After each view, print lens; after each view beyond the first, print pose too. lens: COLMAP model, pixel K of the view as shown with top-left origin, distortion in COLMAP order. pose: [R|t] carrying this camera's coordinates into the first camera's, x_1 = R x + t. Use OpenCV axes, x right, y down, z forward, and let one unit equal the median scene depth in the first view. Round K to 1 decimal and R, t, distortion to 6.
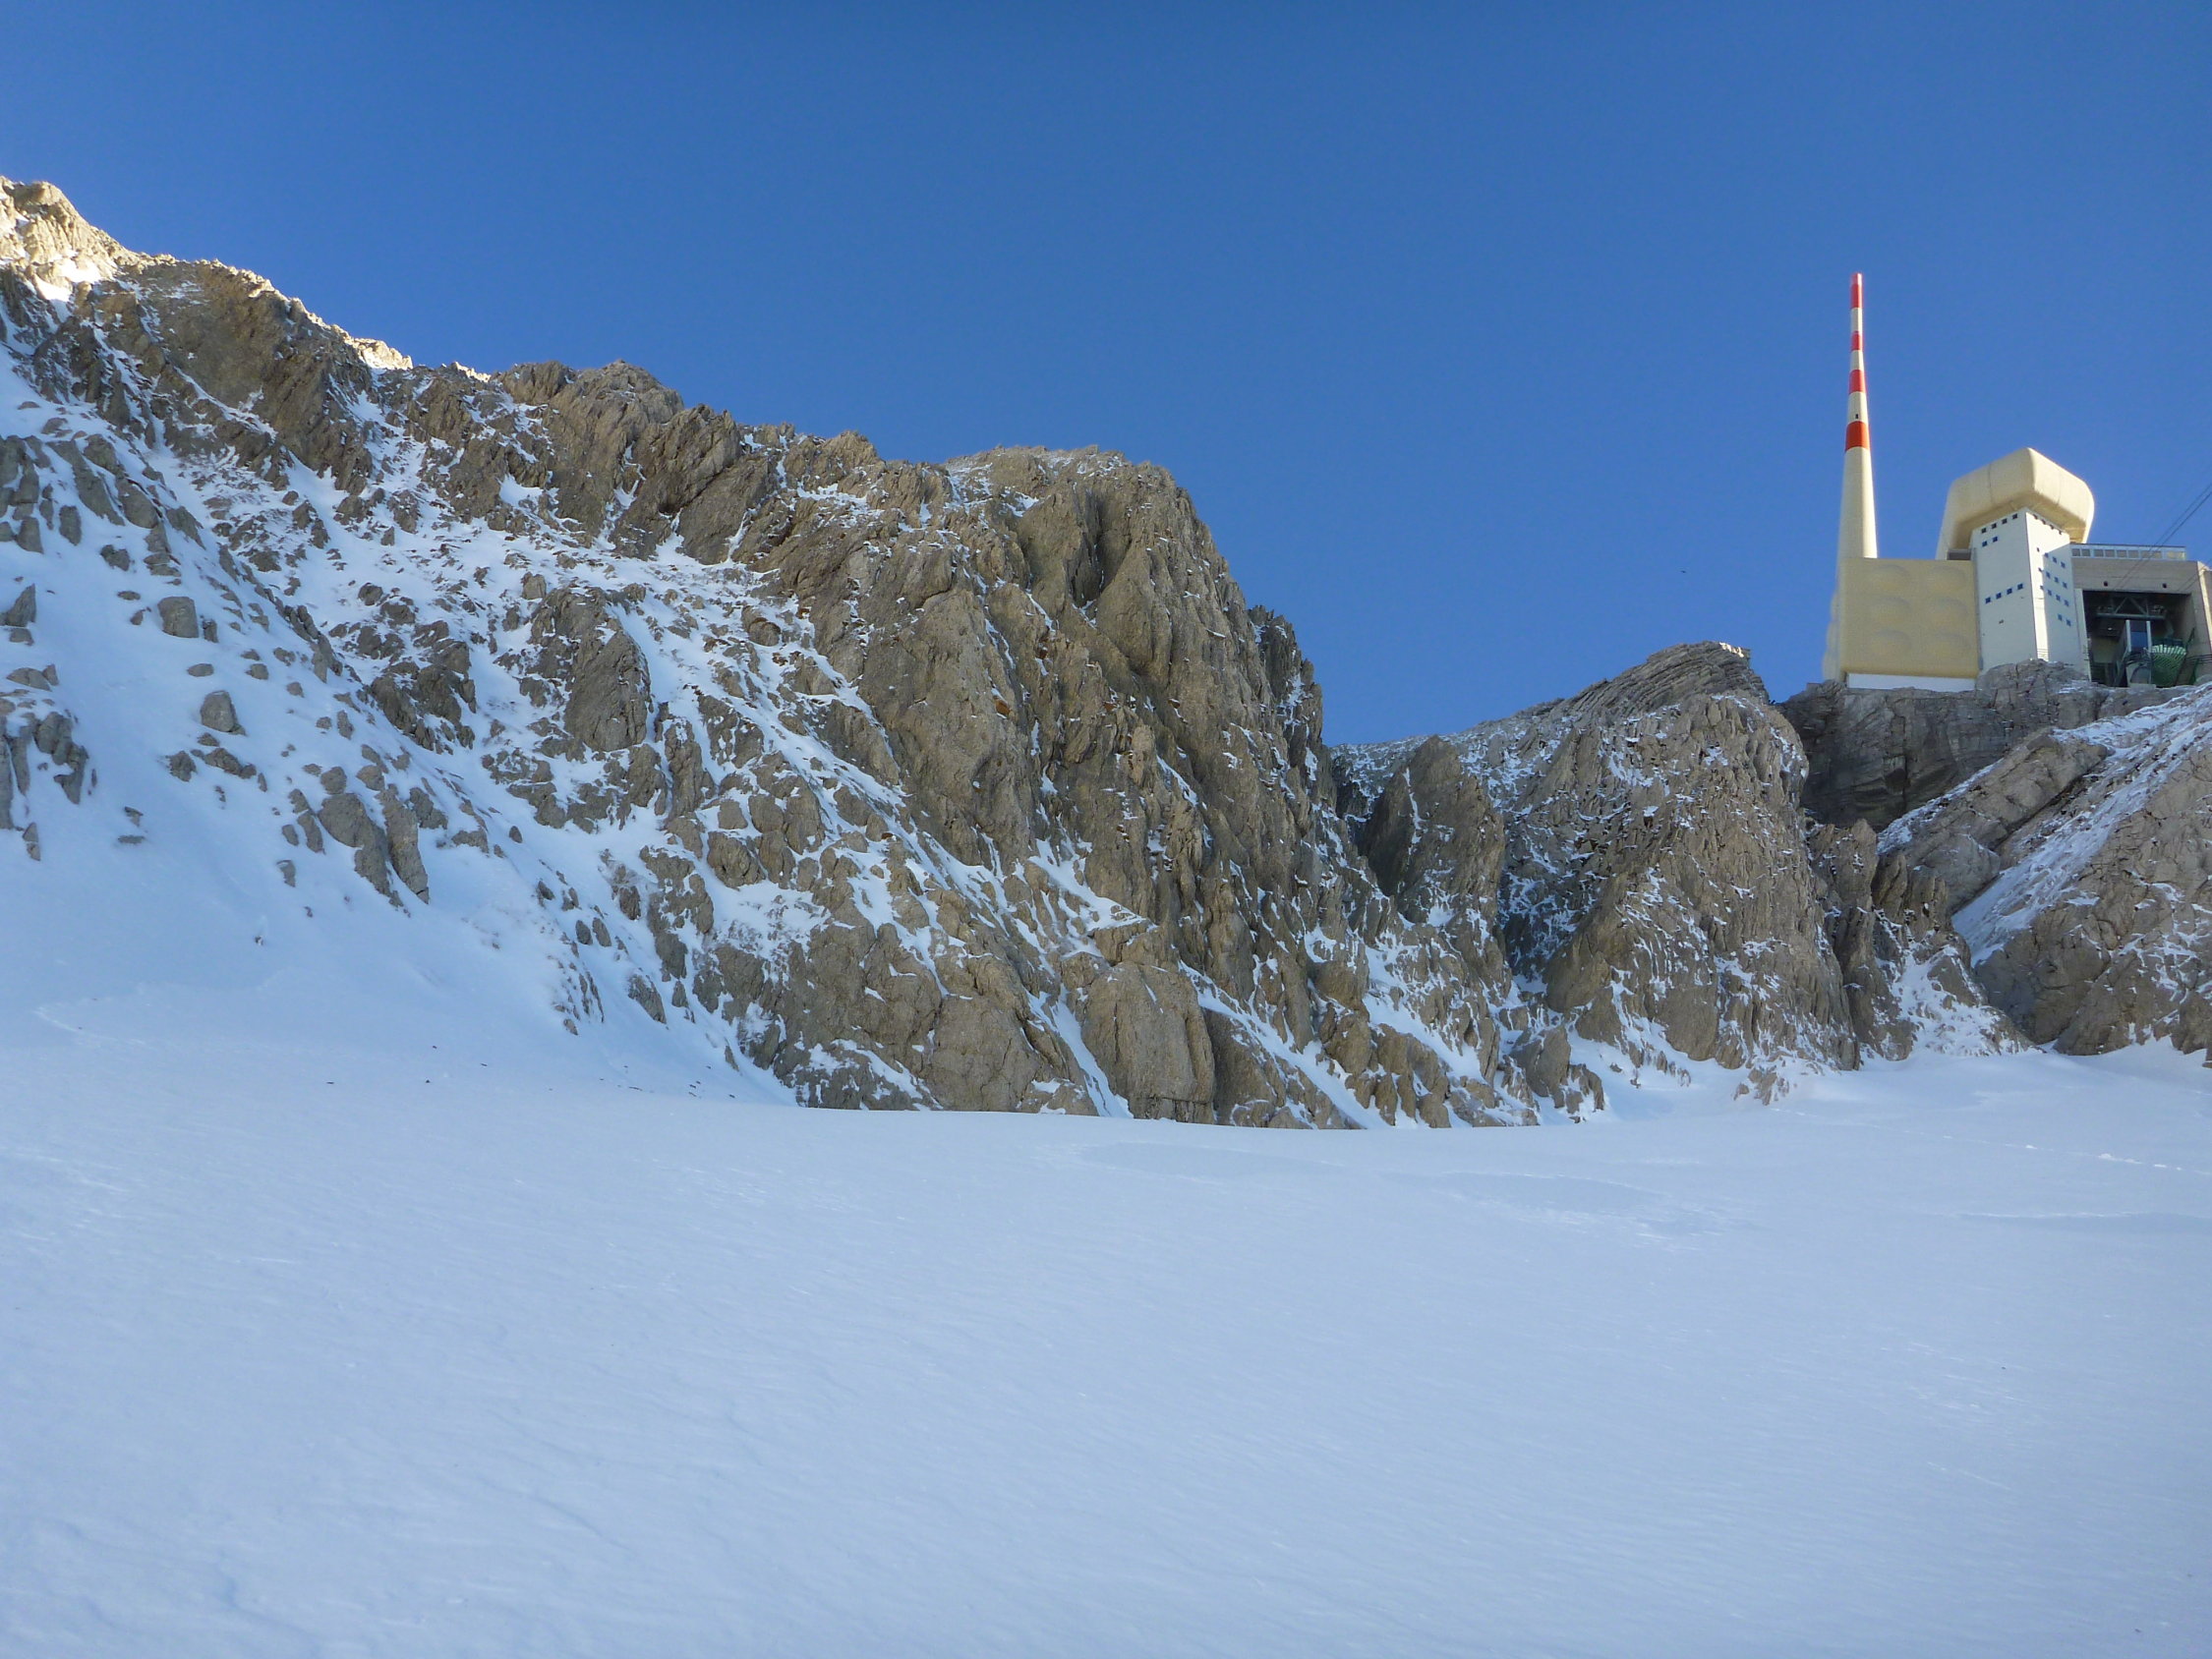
lens RADIAL K [[1797.0, 0, 1107.1], [0, 1797.0, 832.1], [0, 0, 1]] dist [-0.039462, -0.000712]
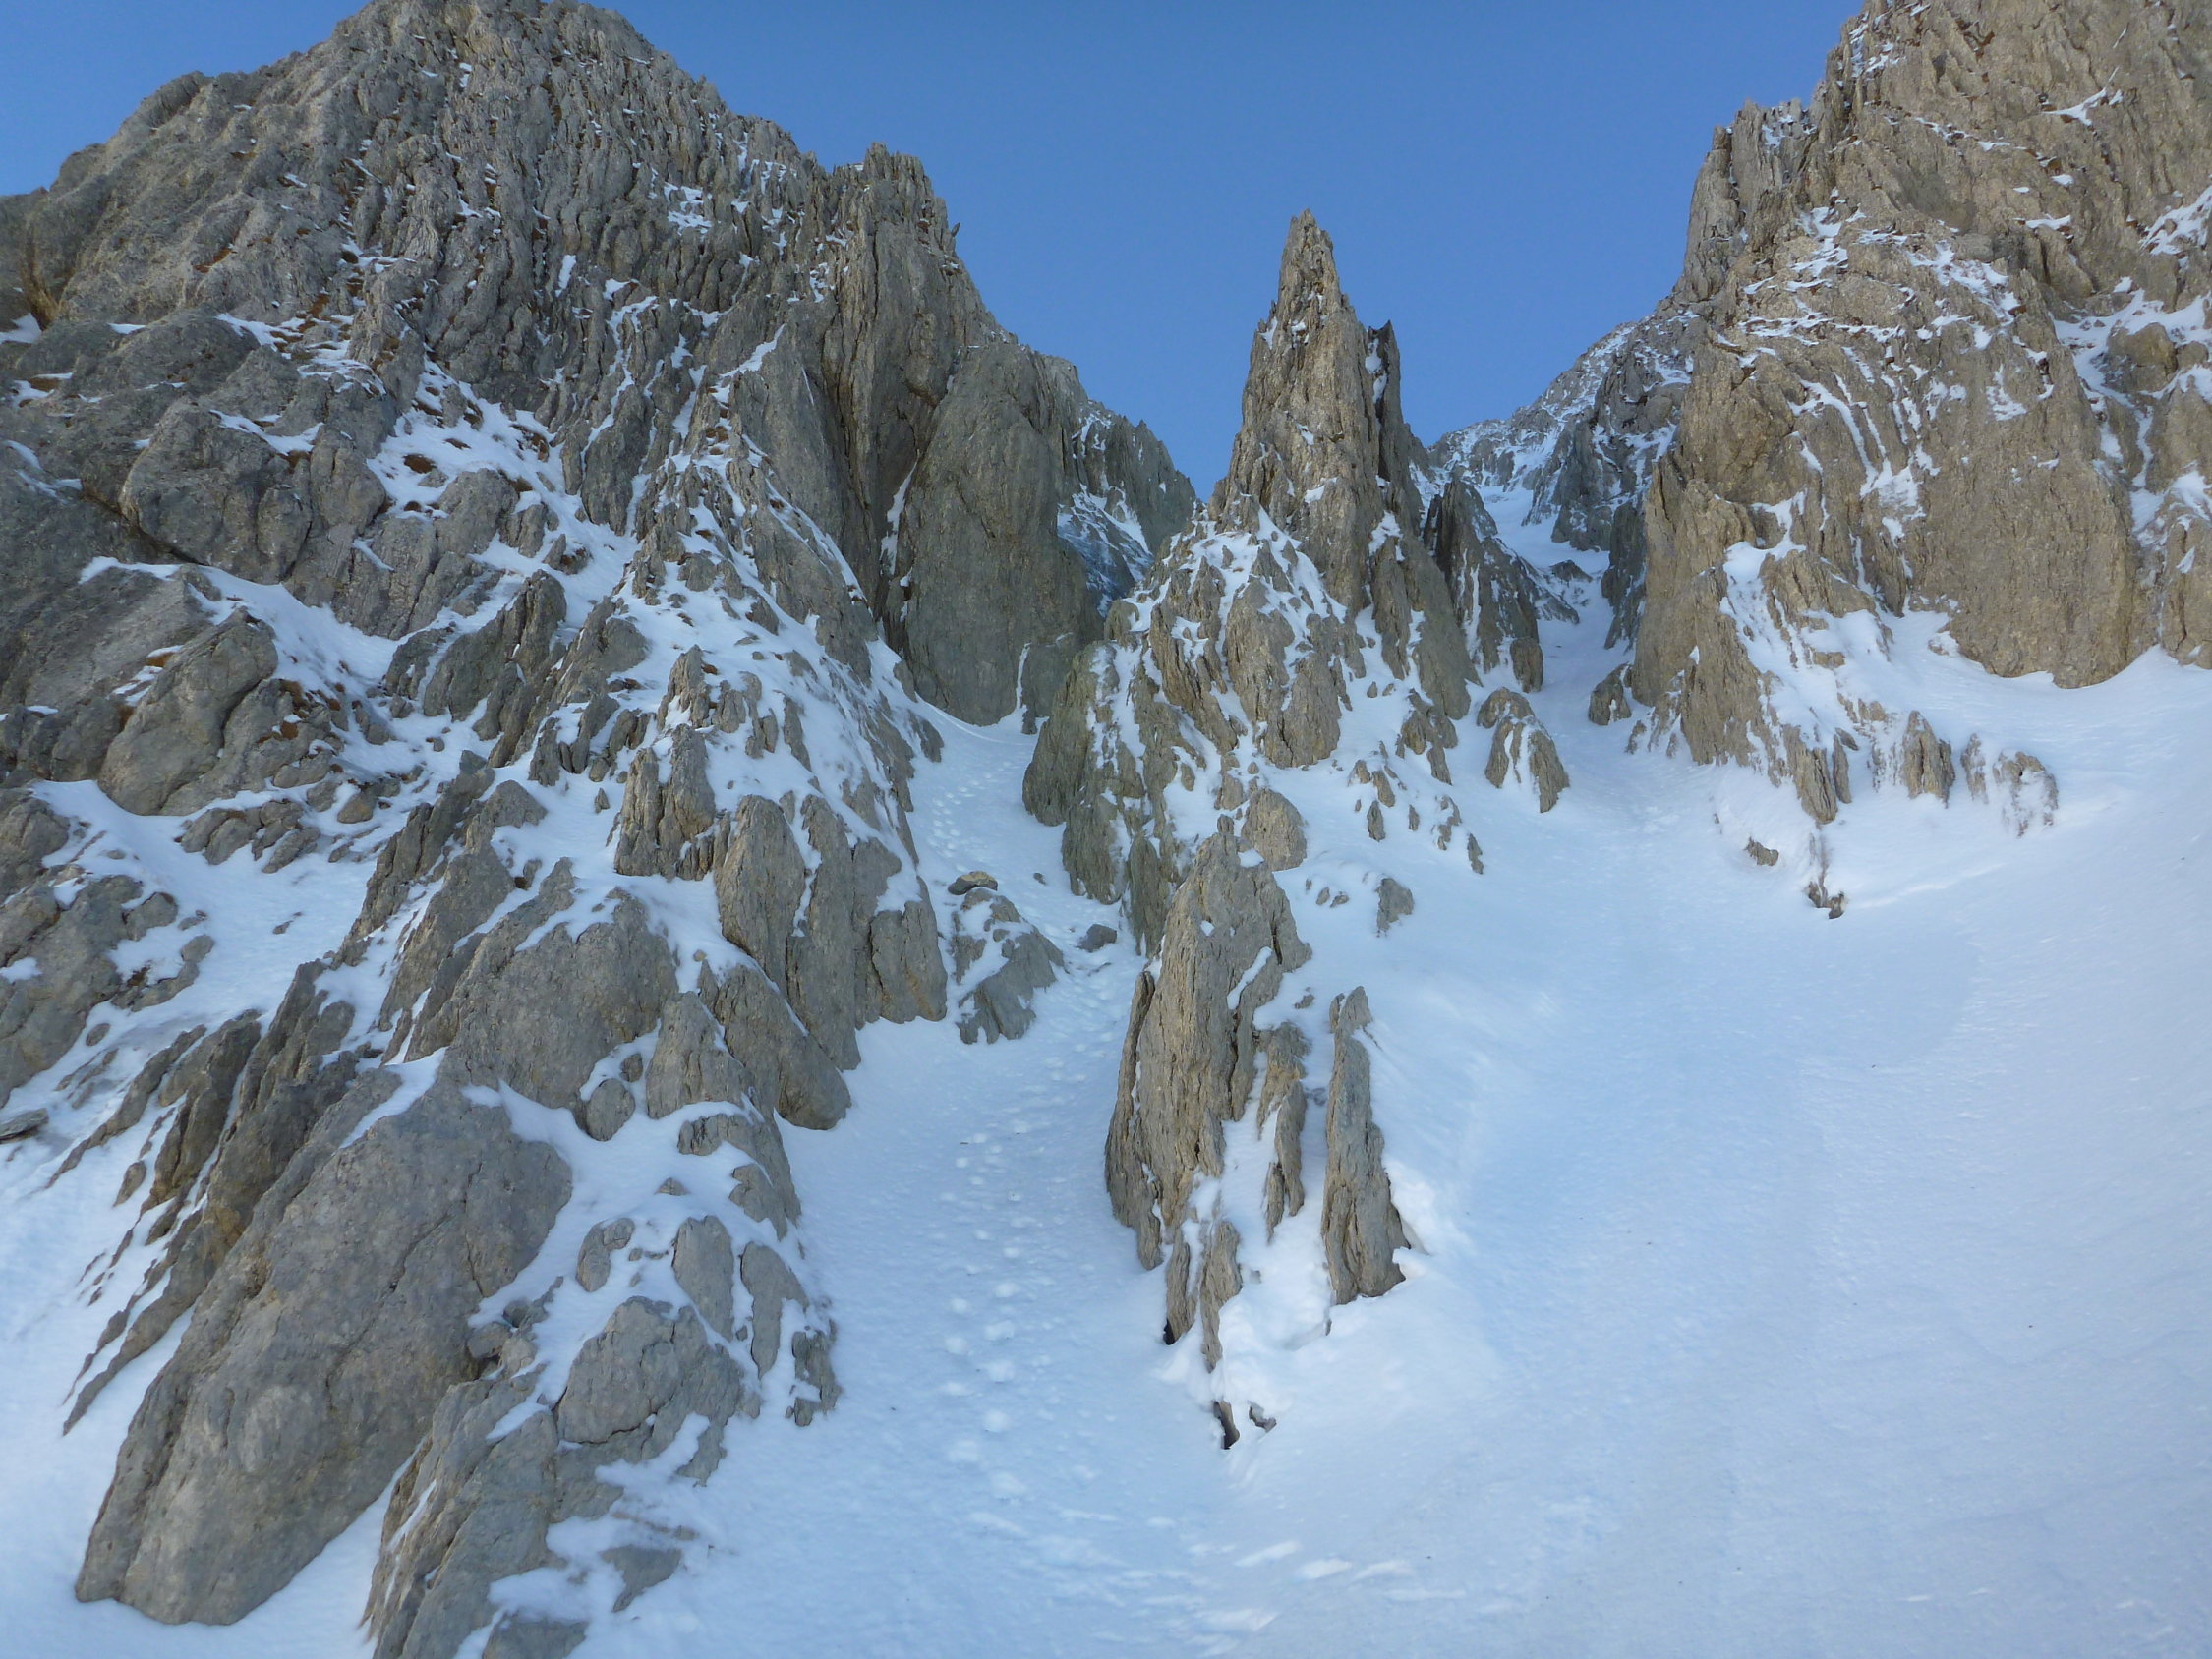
lens RADIAL K [[1797.0, 0, 1103.4], [0, 1797.0, 827.0], [0, 0, 1]] dist [-0.039462, -0.000712]
pose [[0.874752, -0.397382, -0.277302, 0.262412], [0.408146, 0.912688, -0.020409, 0.092277], [0.261201, -0.095327, 0.960566, 0.705417]]
